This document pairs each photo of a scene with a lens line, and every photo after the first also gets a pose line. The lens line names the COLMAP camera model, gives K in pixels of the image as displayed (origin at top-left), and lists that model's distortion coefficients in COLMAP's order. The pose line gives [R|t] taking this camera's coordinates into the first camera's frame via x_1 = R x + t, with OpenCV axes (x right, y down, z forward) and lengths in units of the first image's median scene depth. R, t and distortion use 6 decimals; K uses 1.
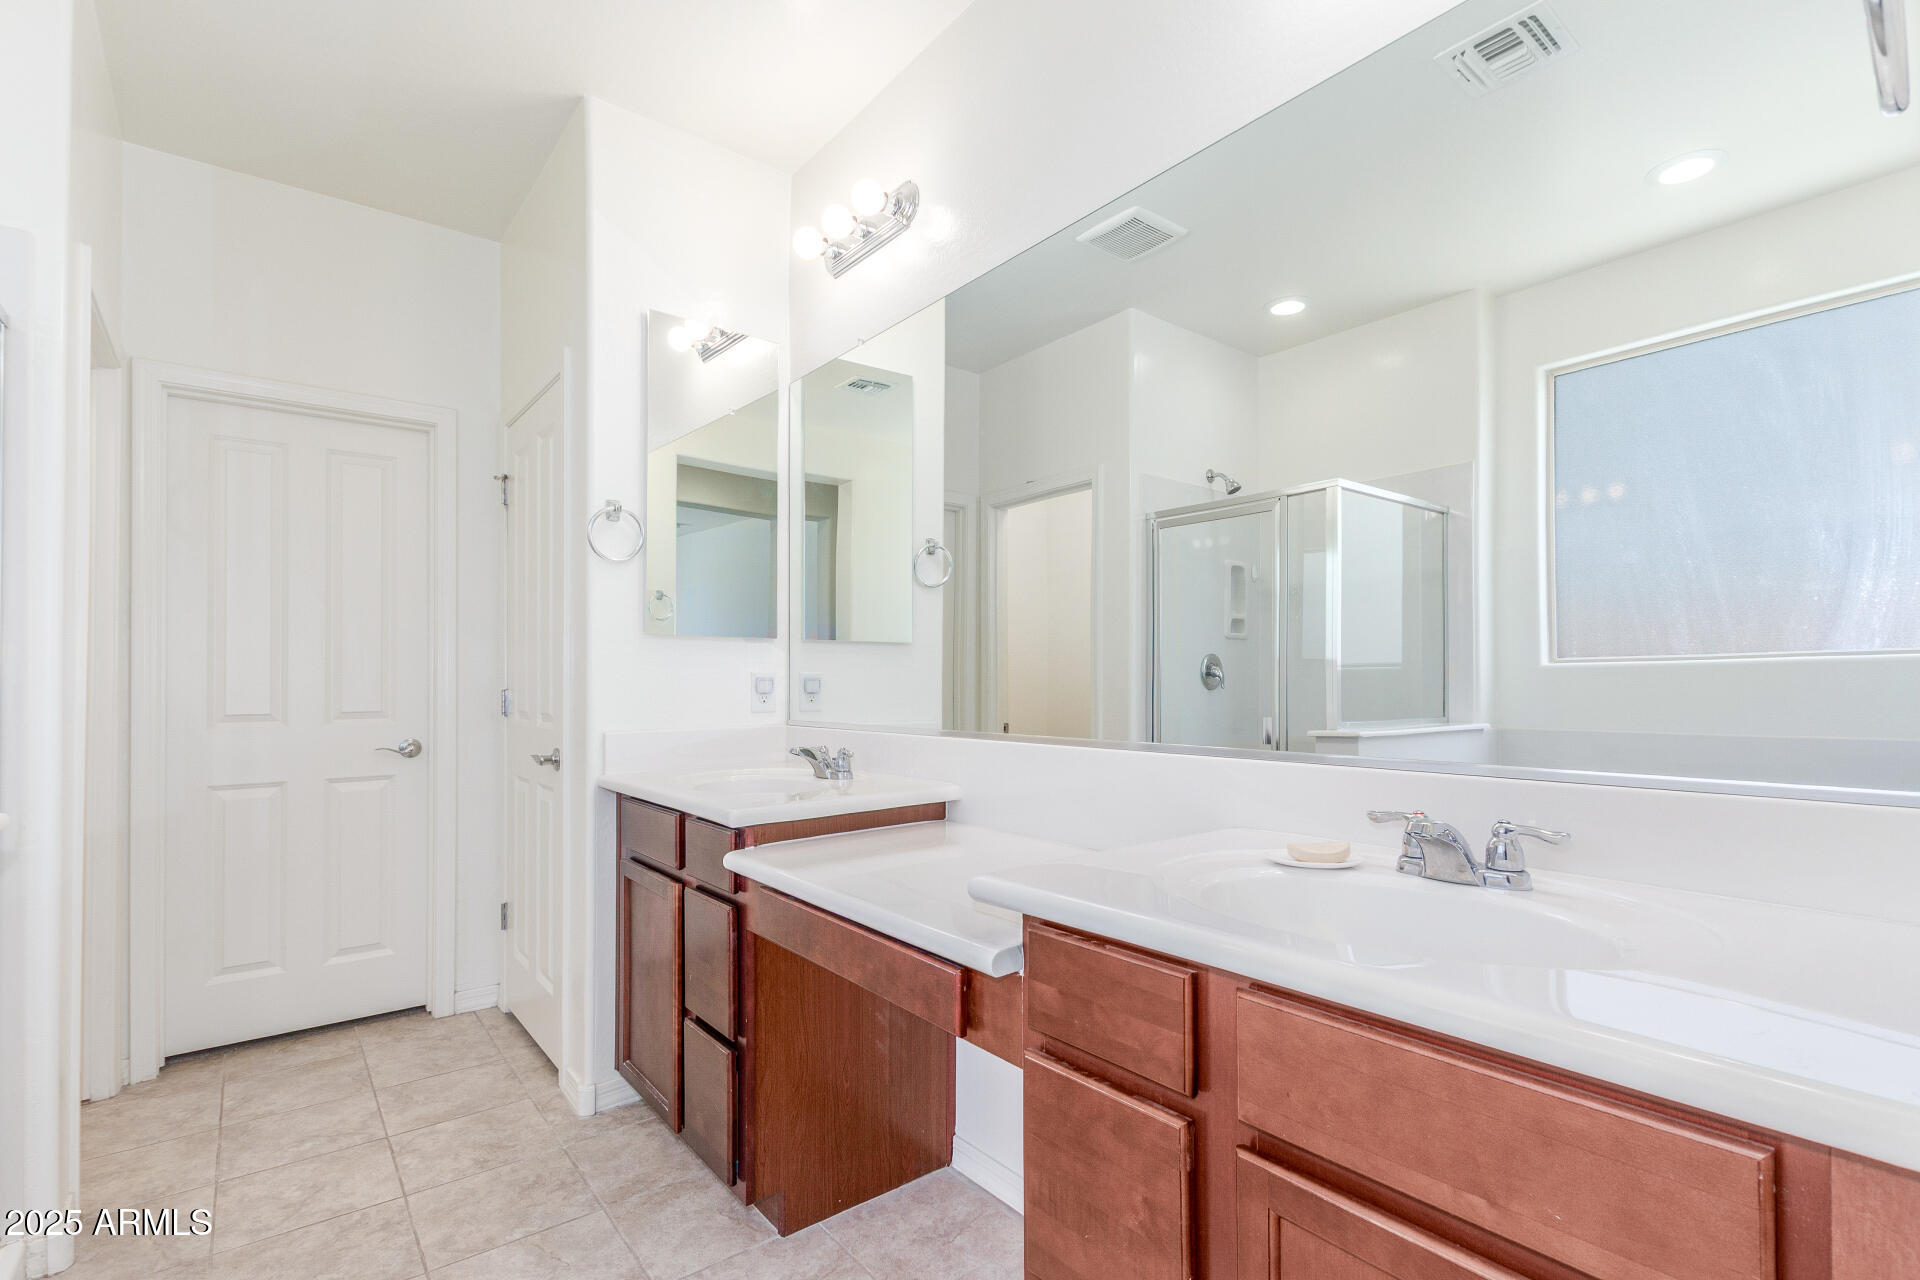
lens RADIAL K [[883.5, 0, 968.9], [0, 883.5, 662.5], [0, 0, 1]] dist [0.002970, -0.006870]
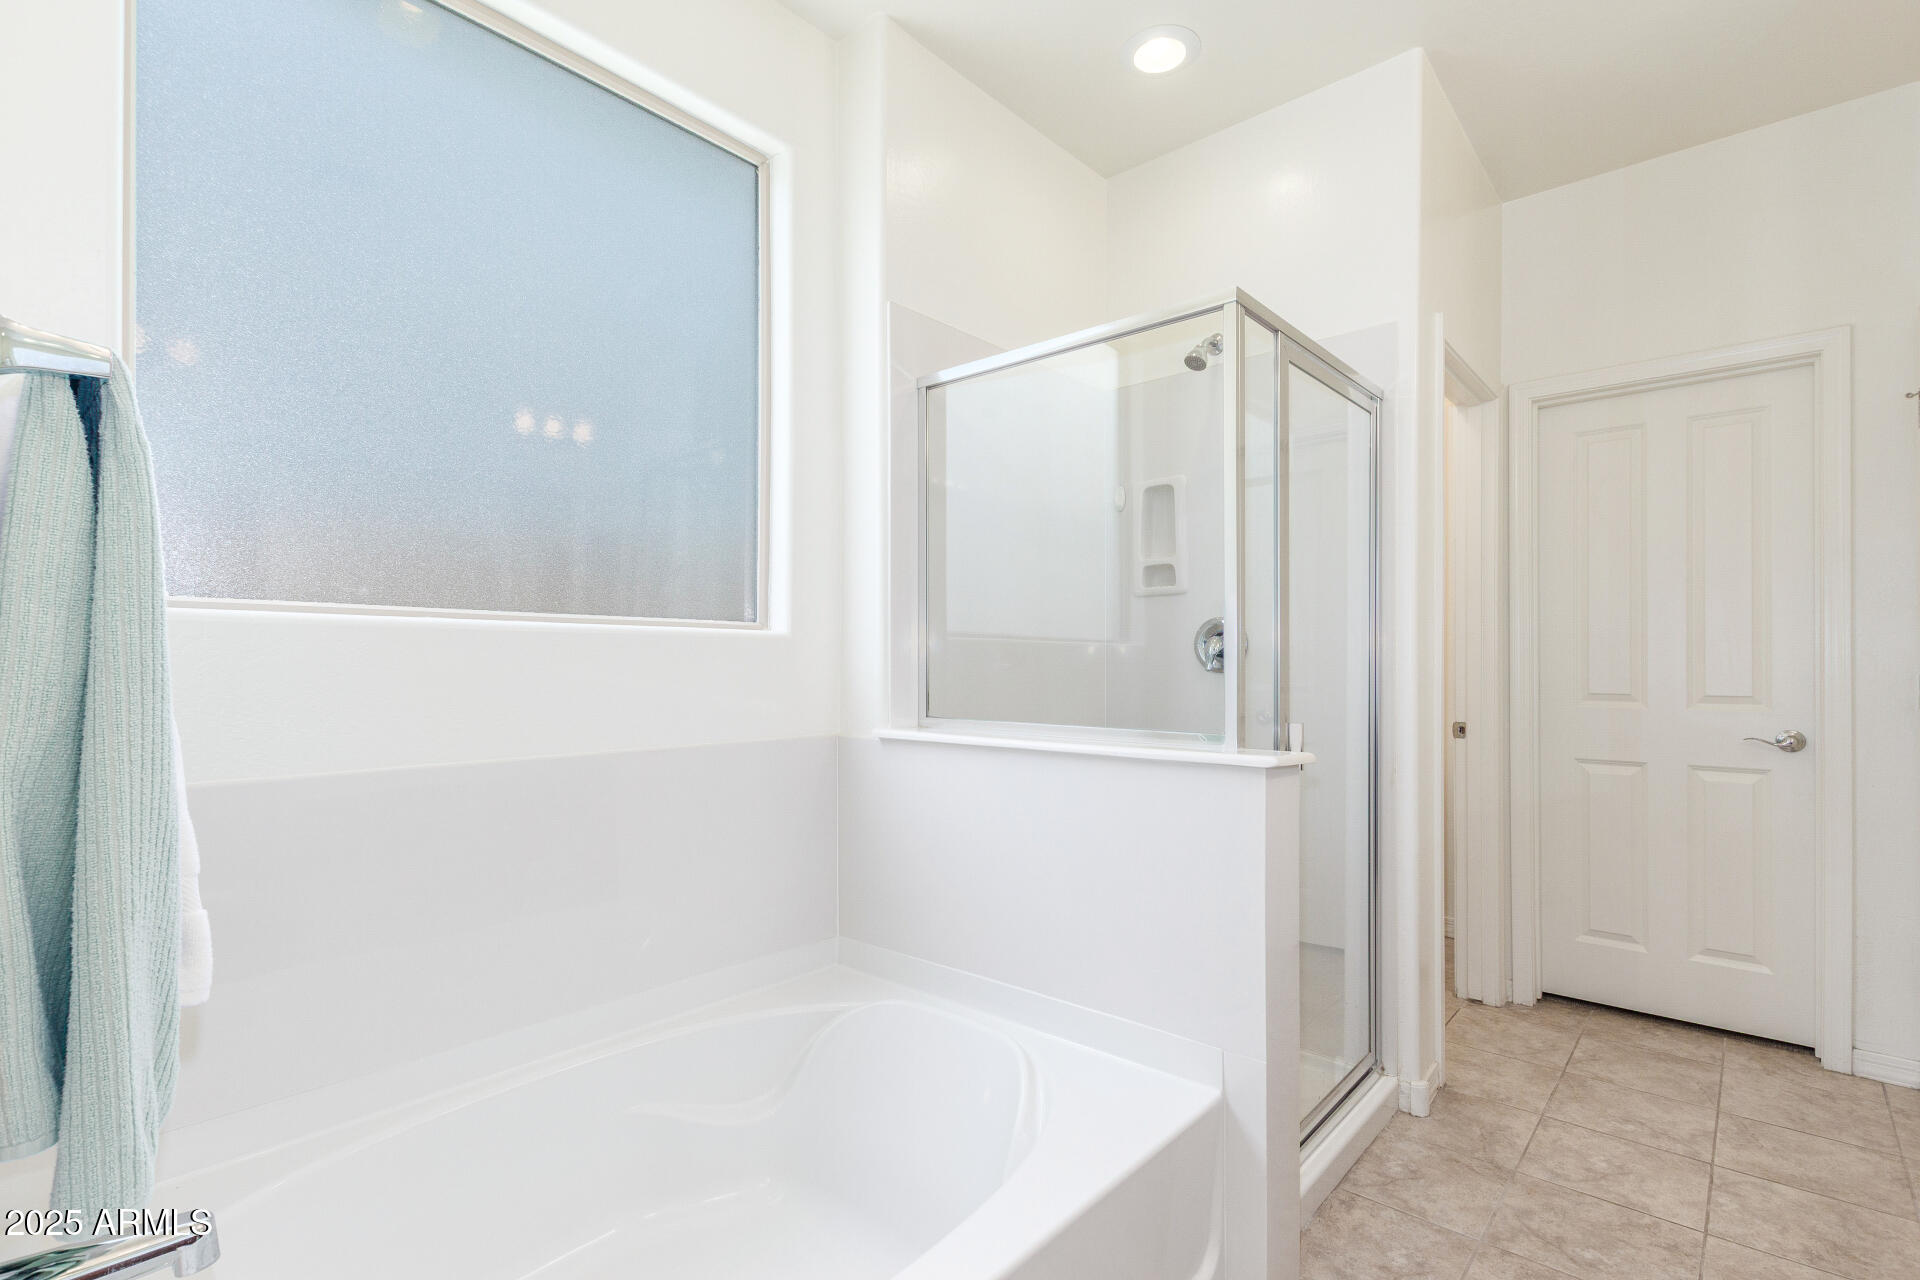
lens RADIAL K [[883.5, 0, 968.9], [0, 883.5, 662.5], [0, 0, 1]] dist [0.002970, -0.006870]
pose [[0.160877, 0.006104, -0.986956, 0.101664], [0.016229, 0.999829, 0.008829, 0.000419], [0.986841, -0.017437, 0.160750, 0.099559]]
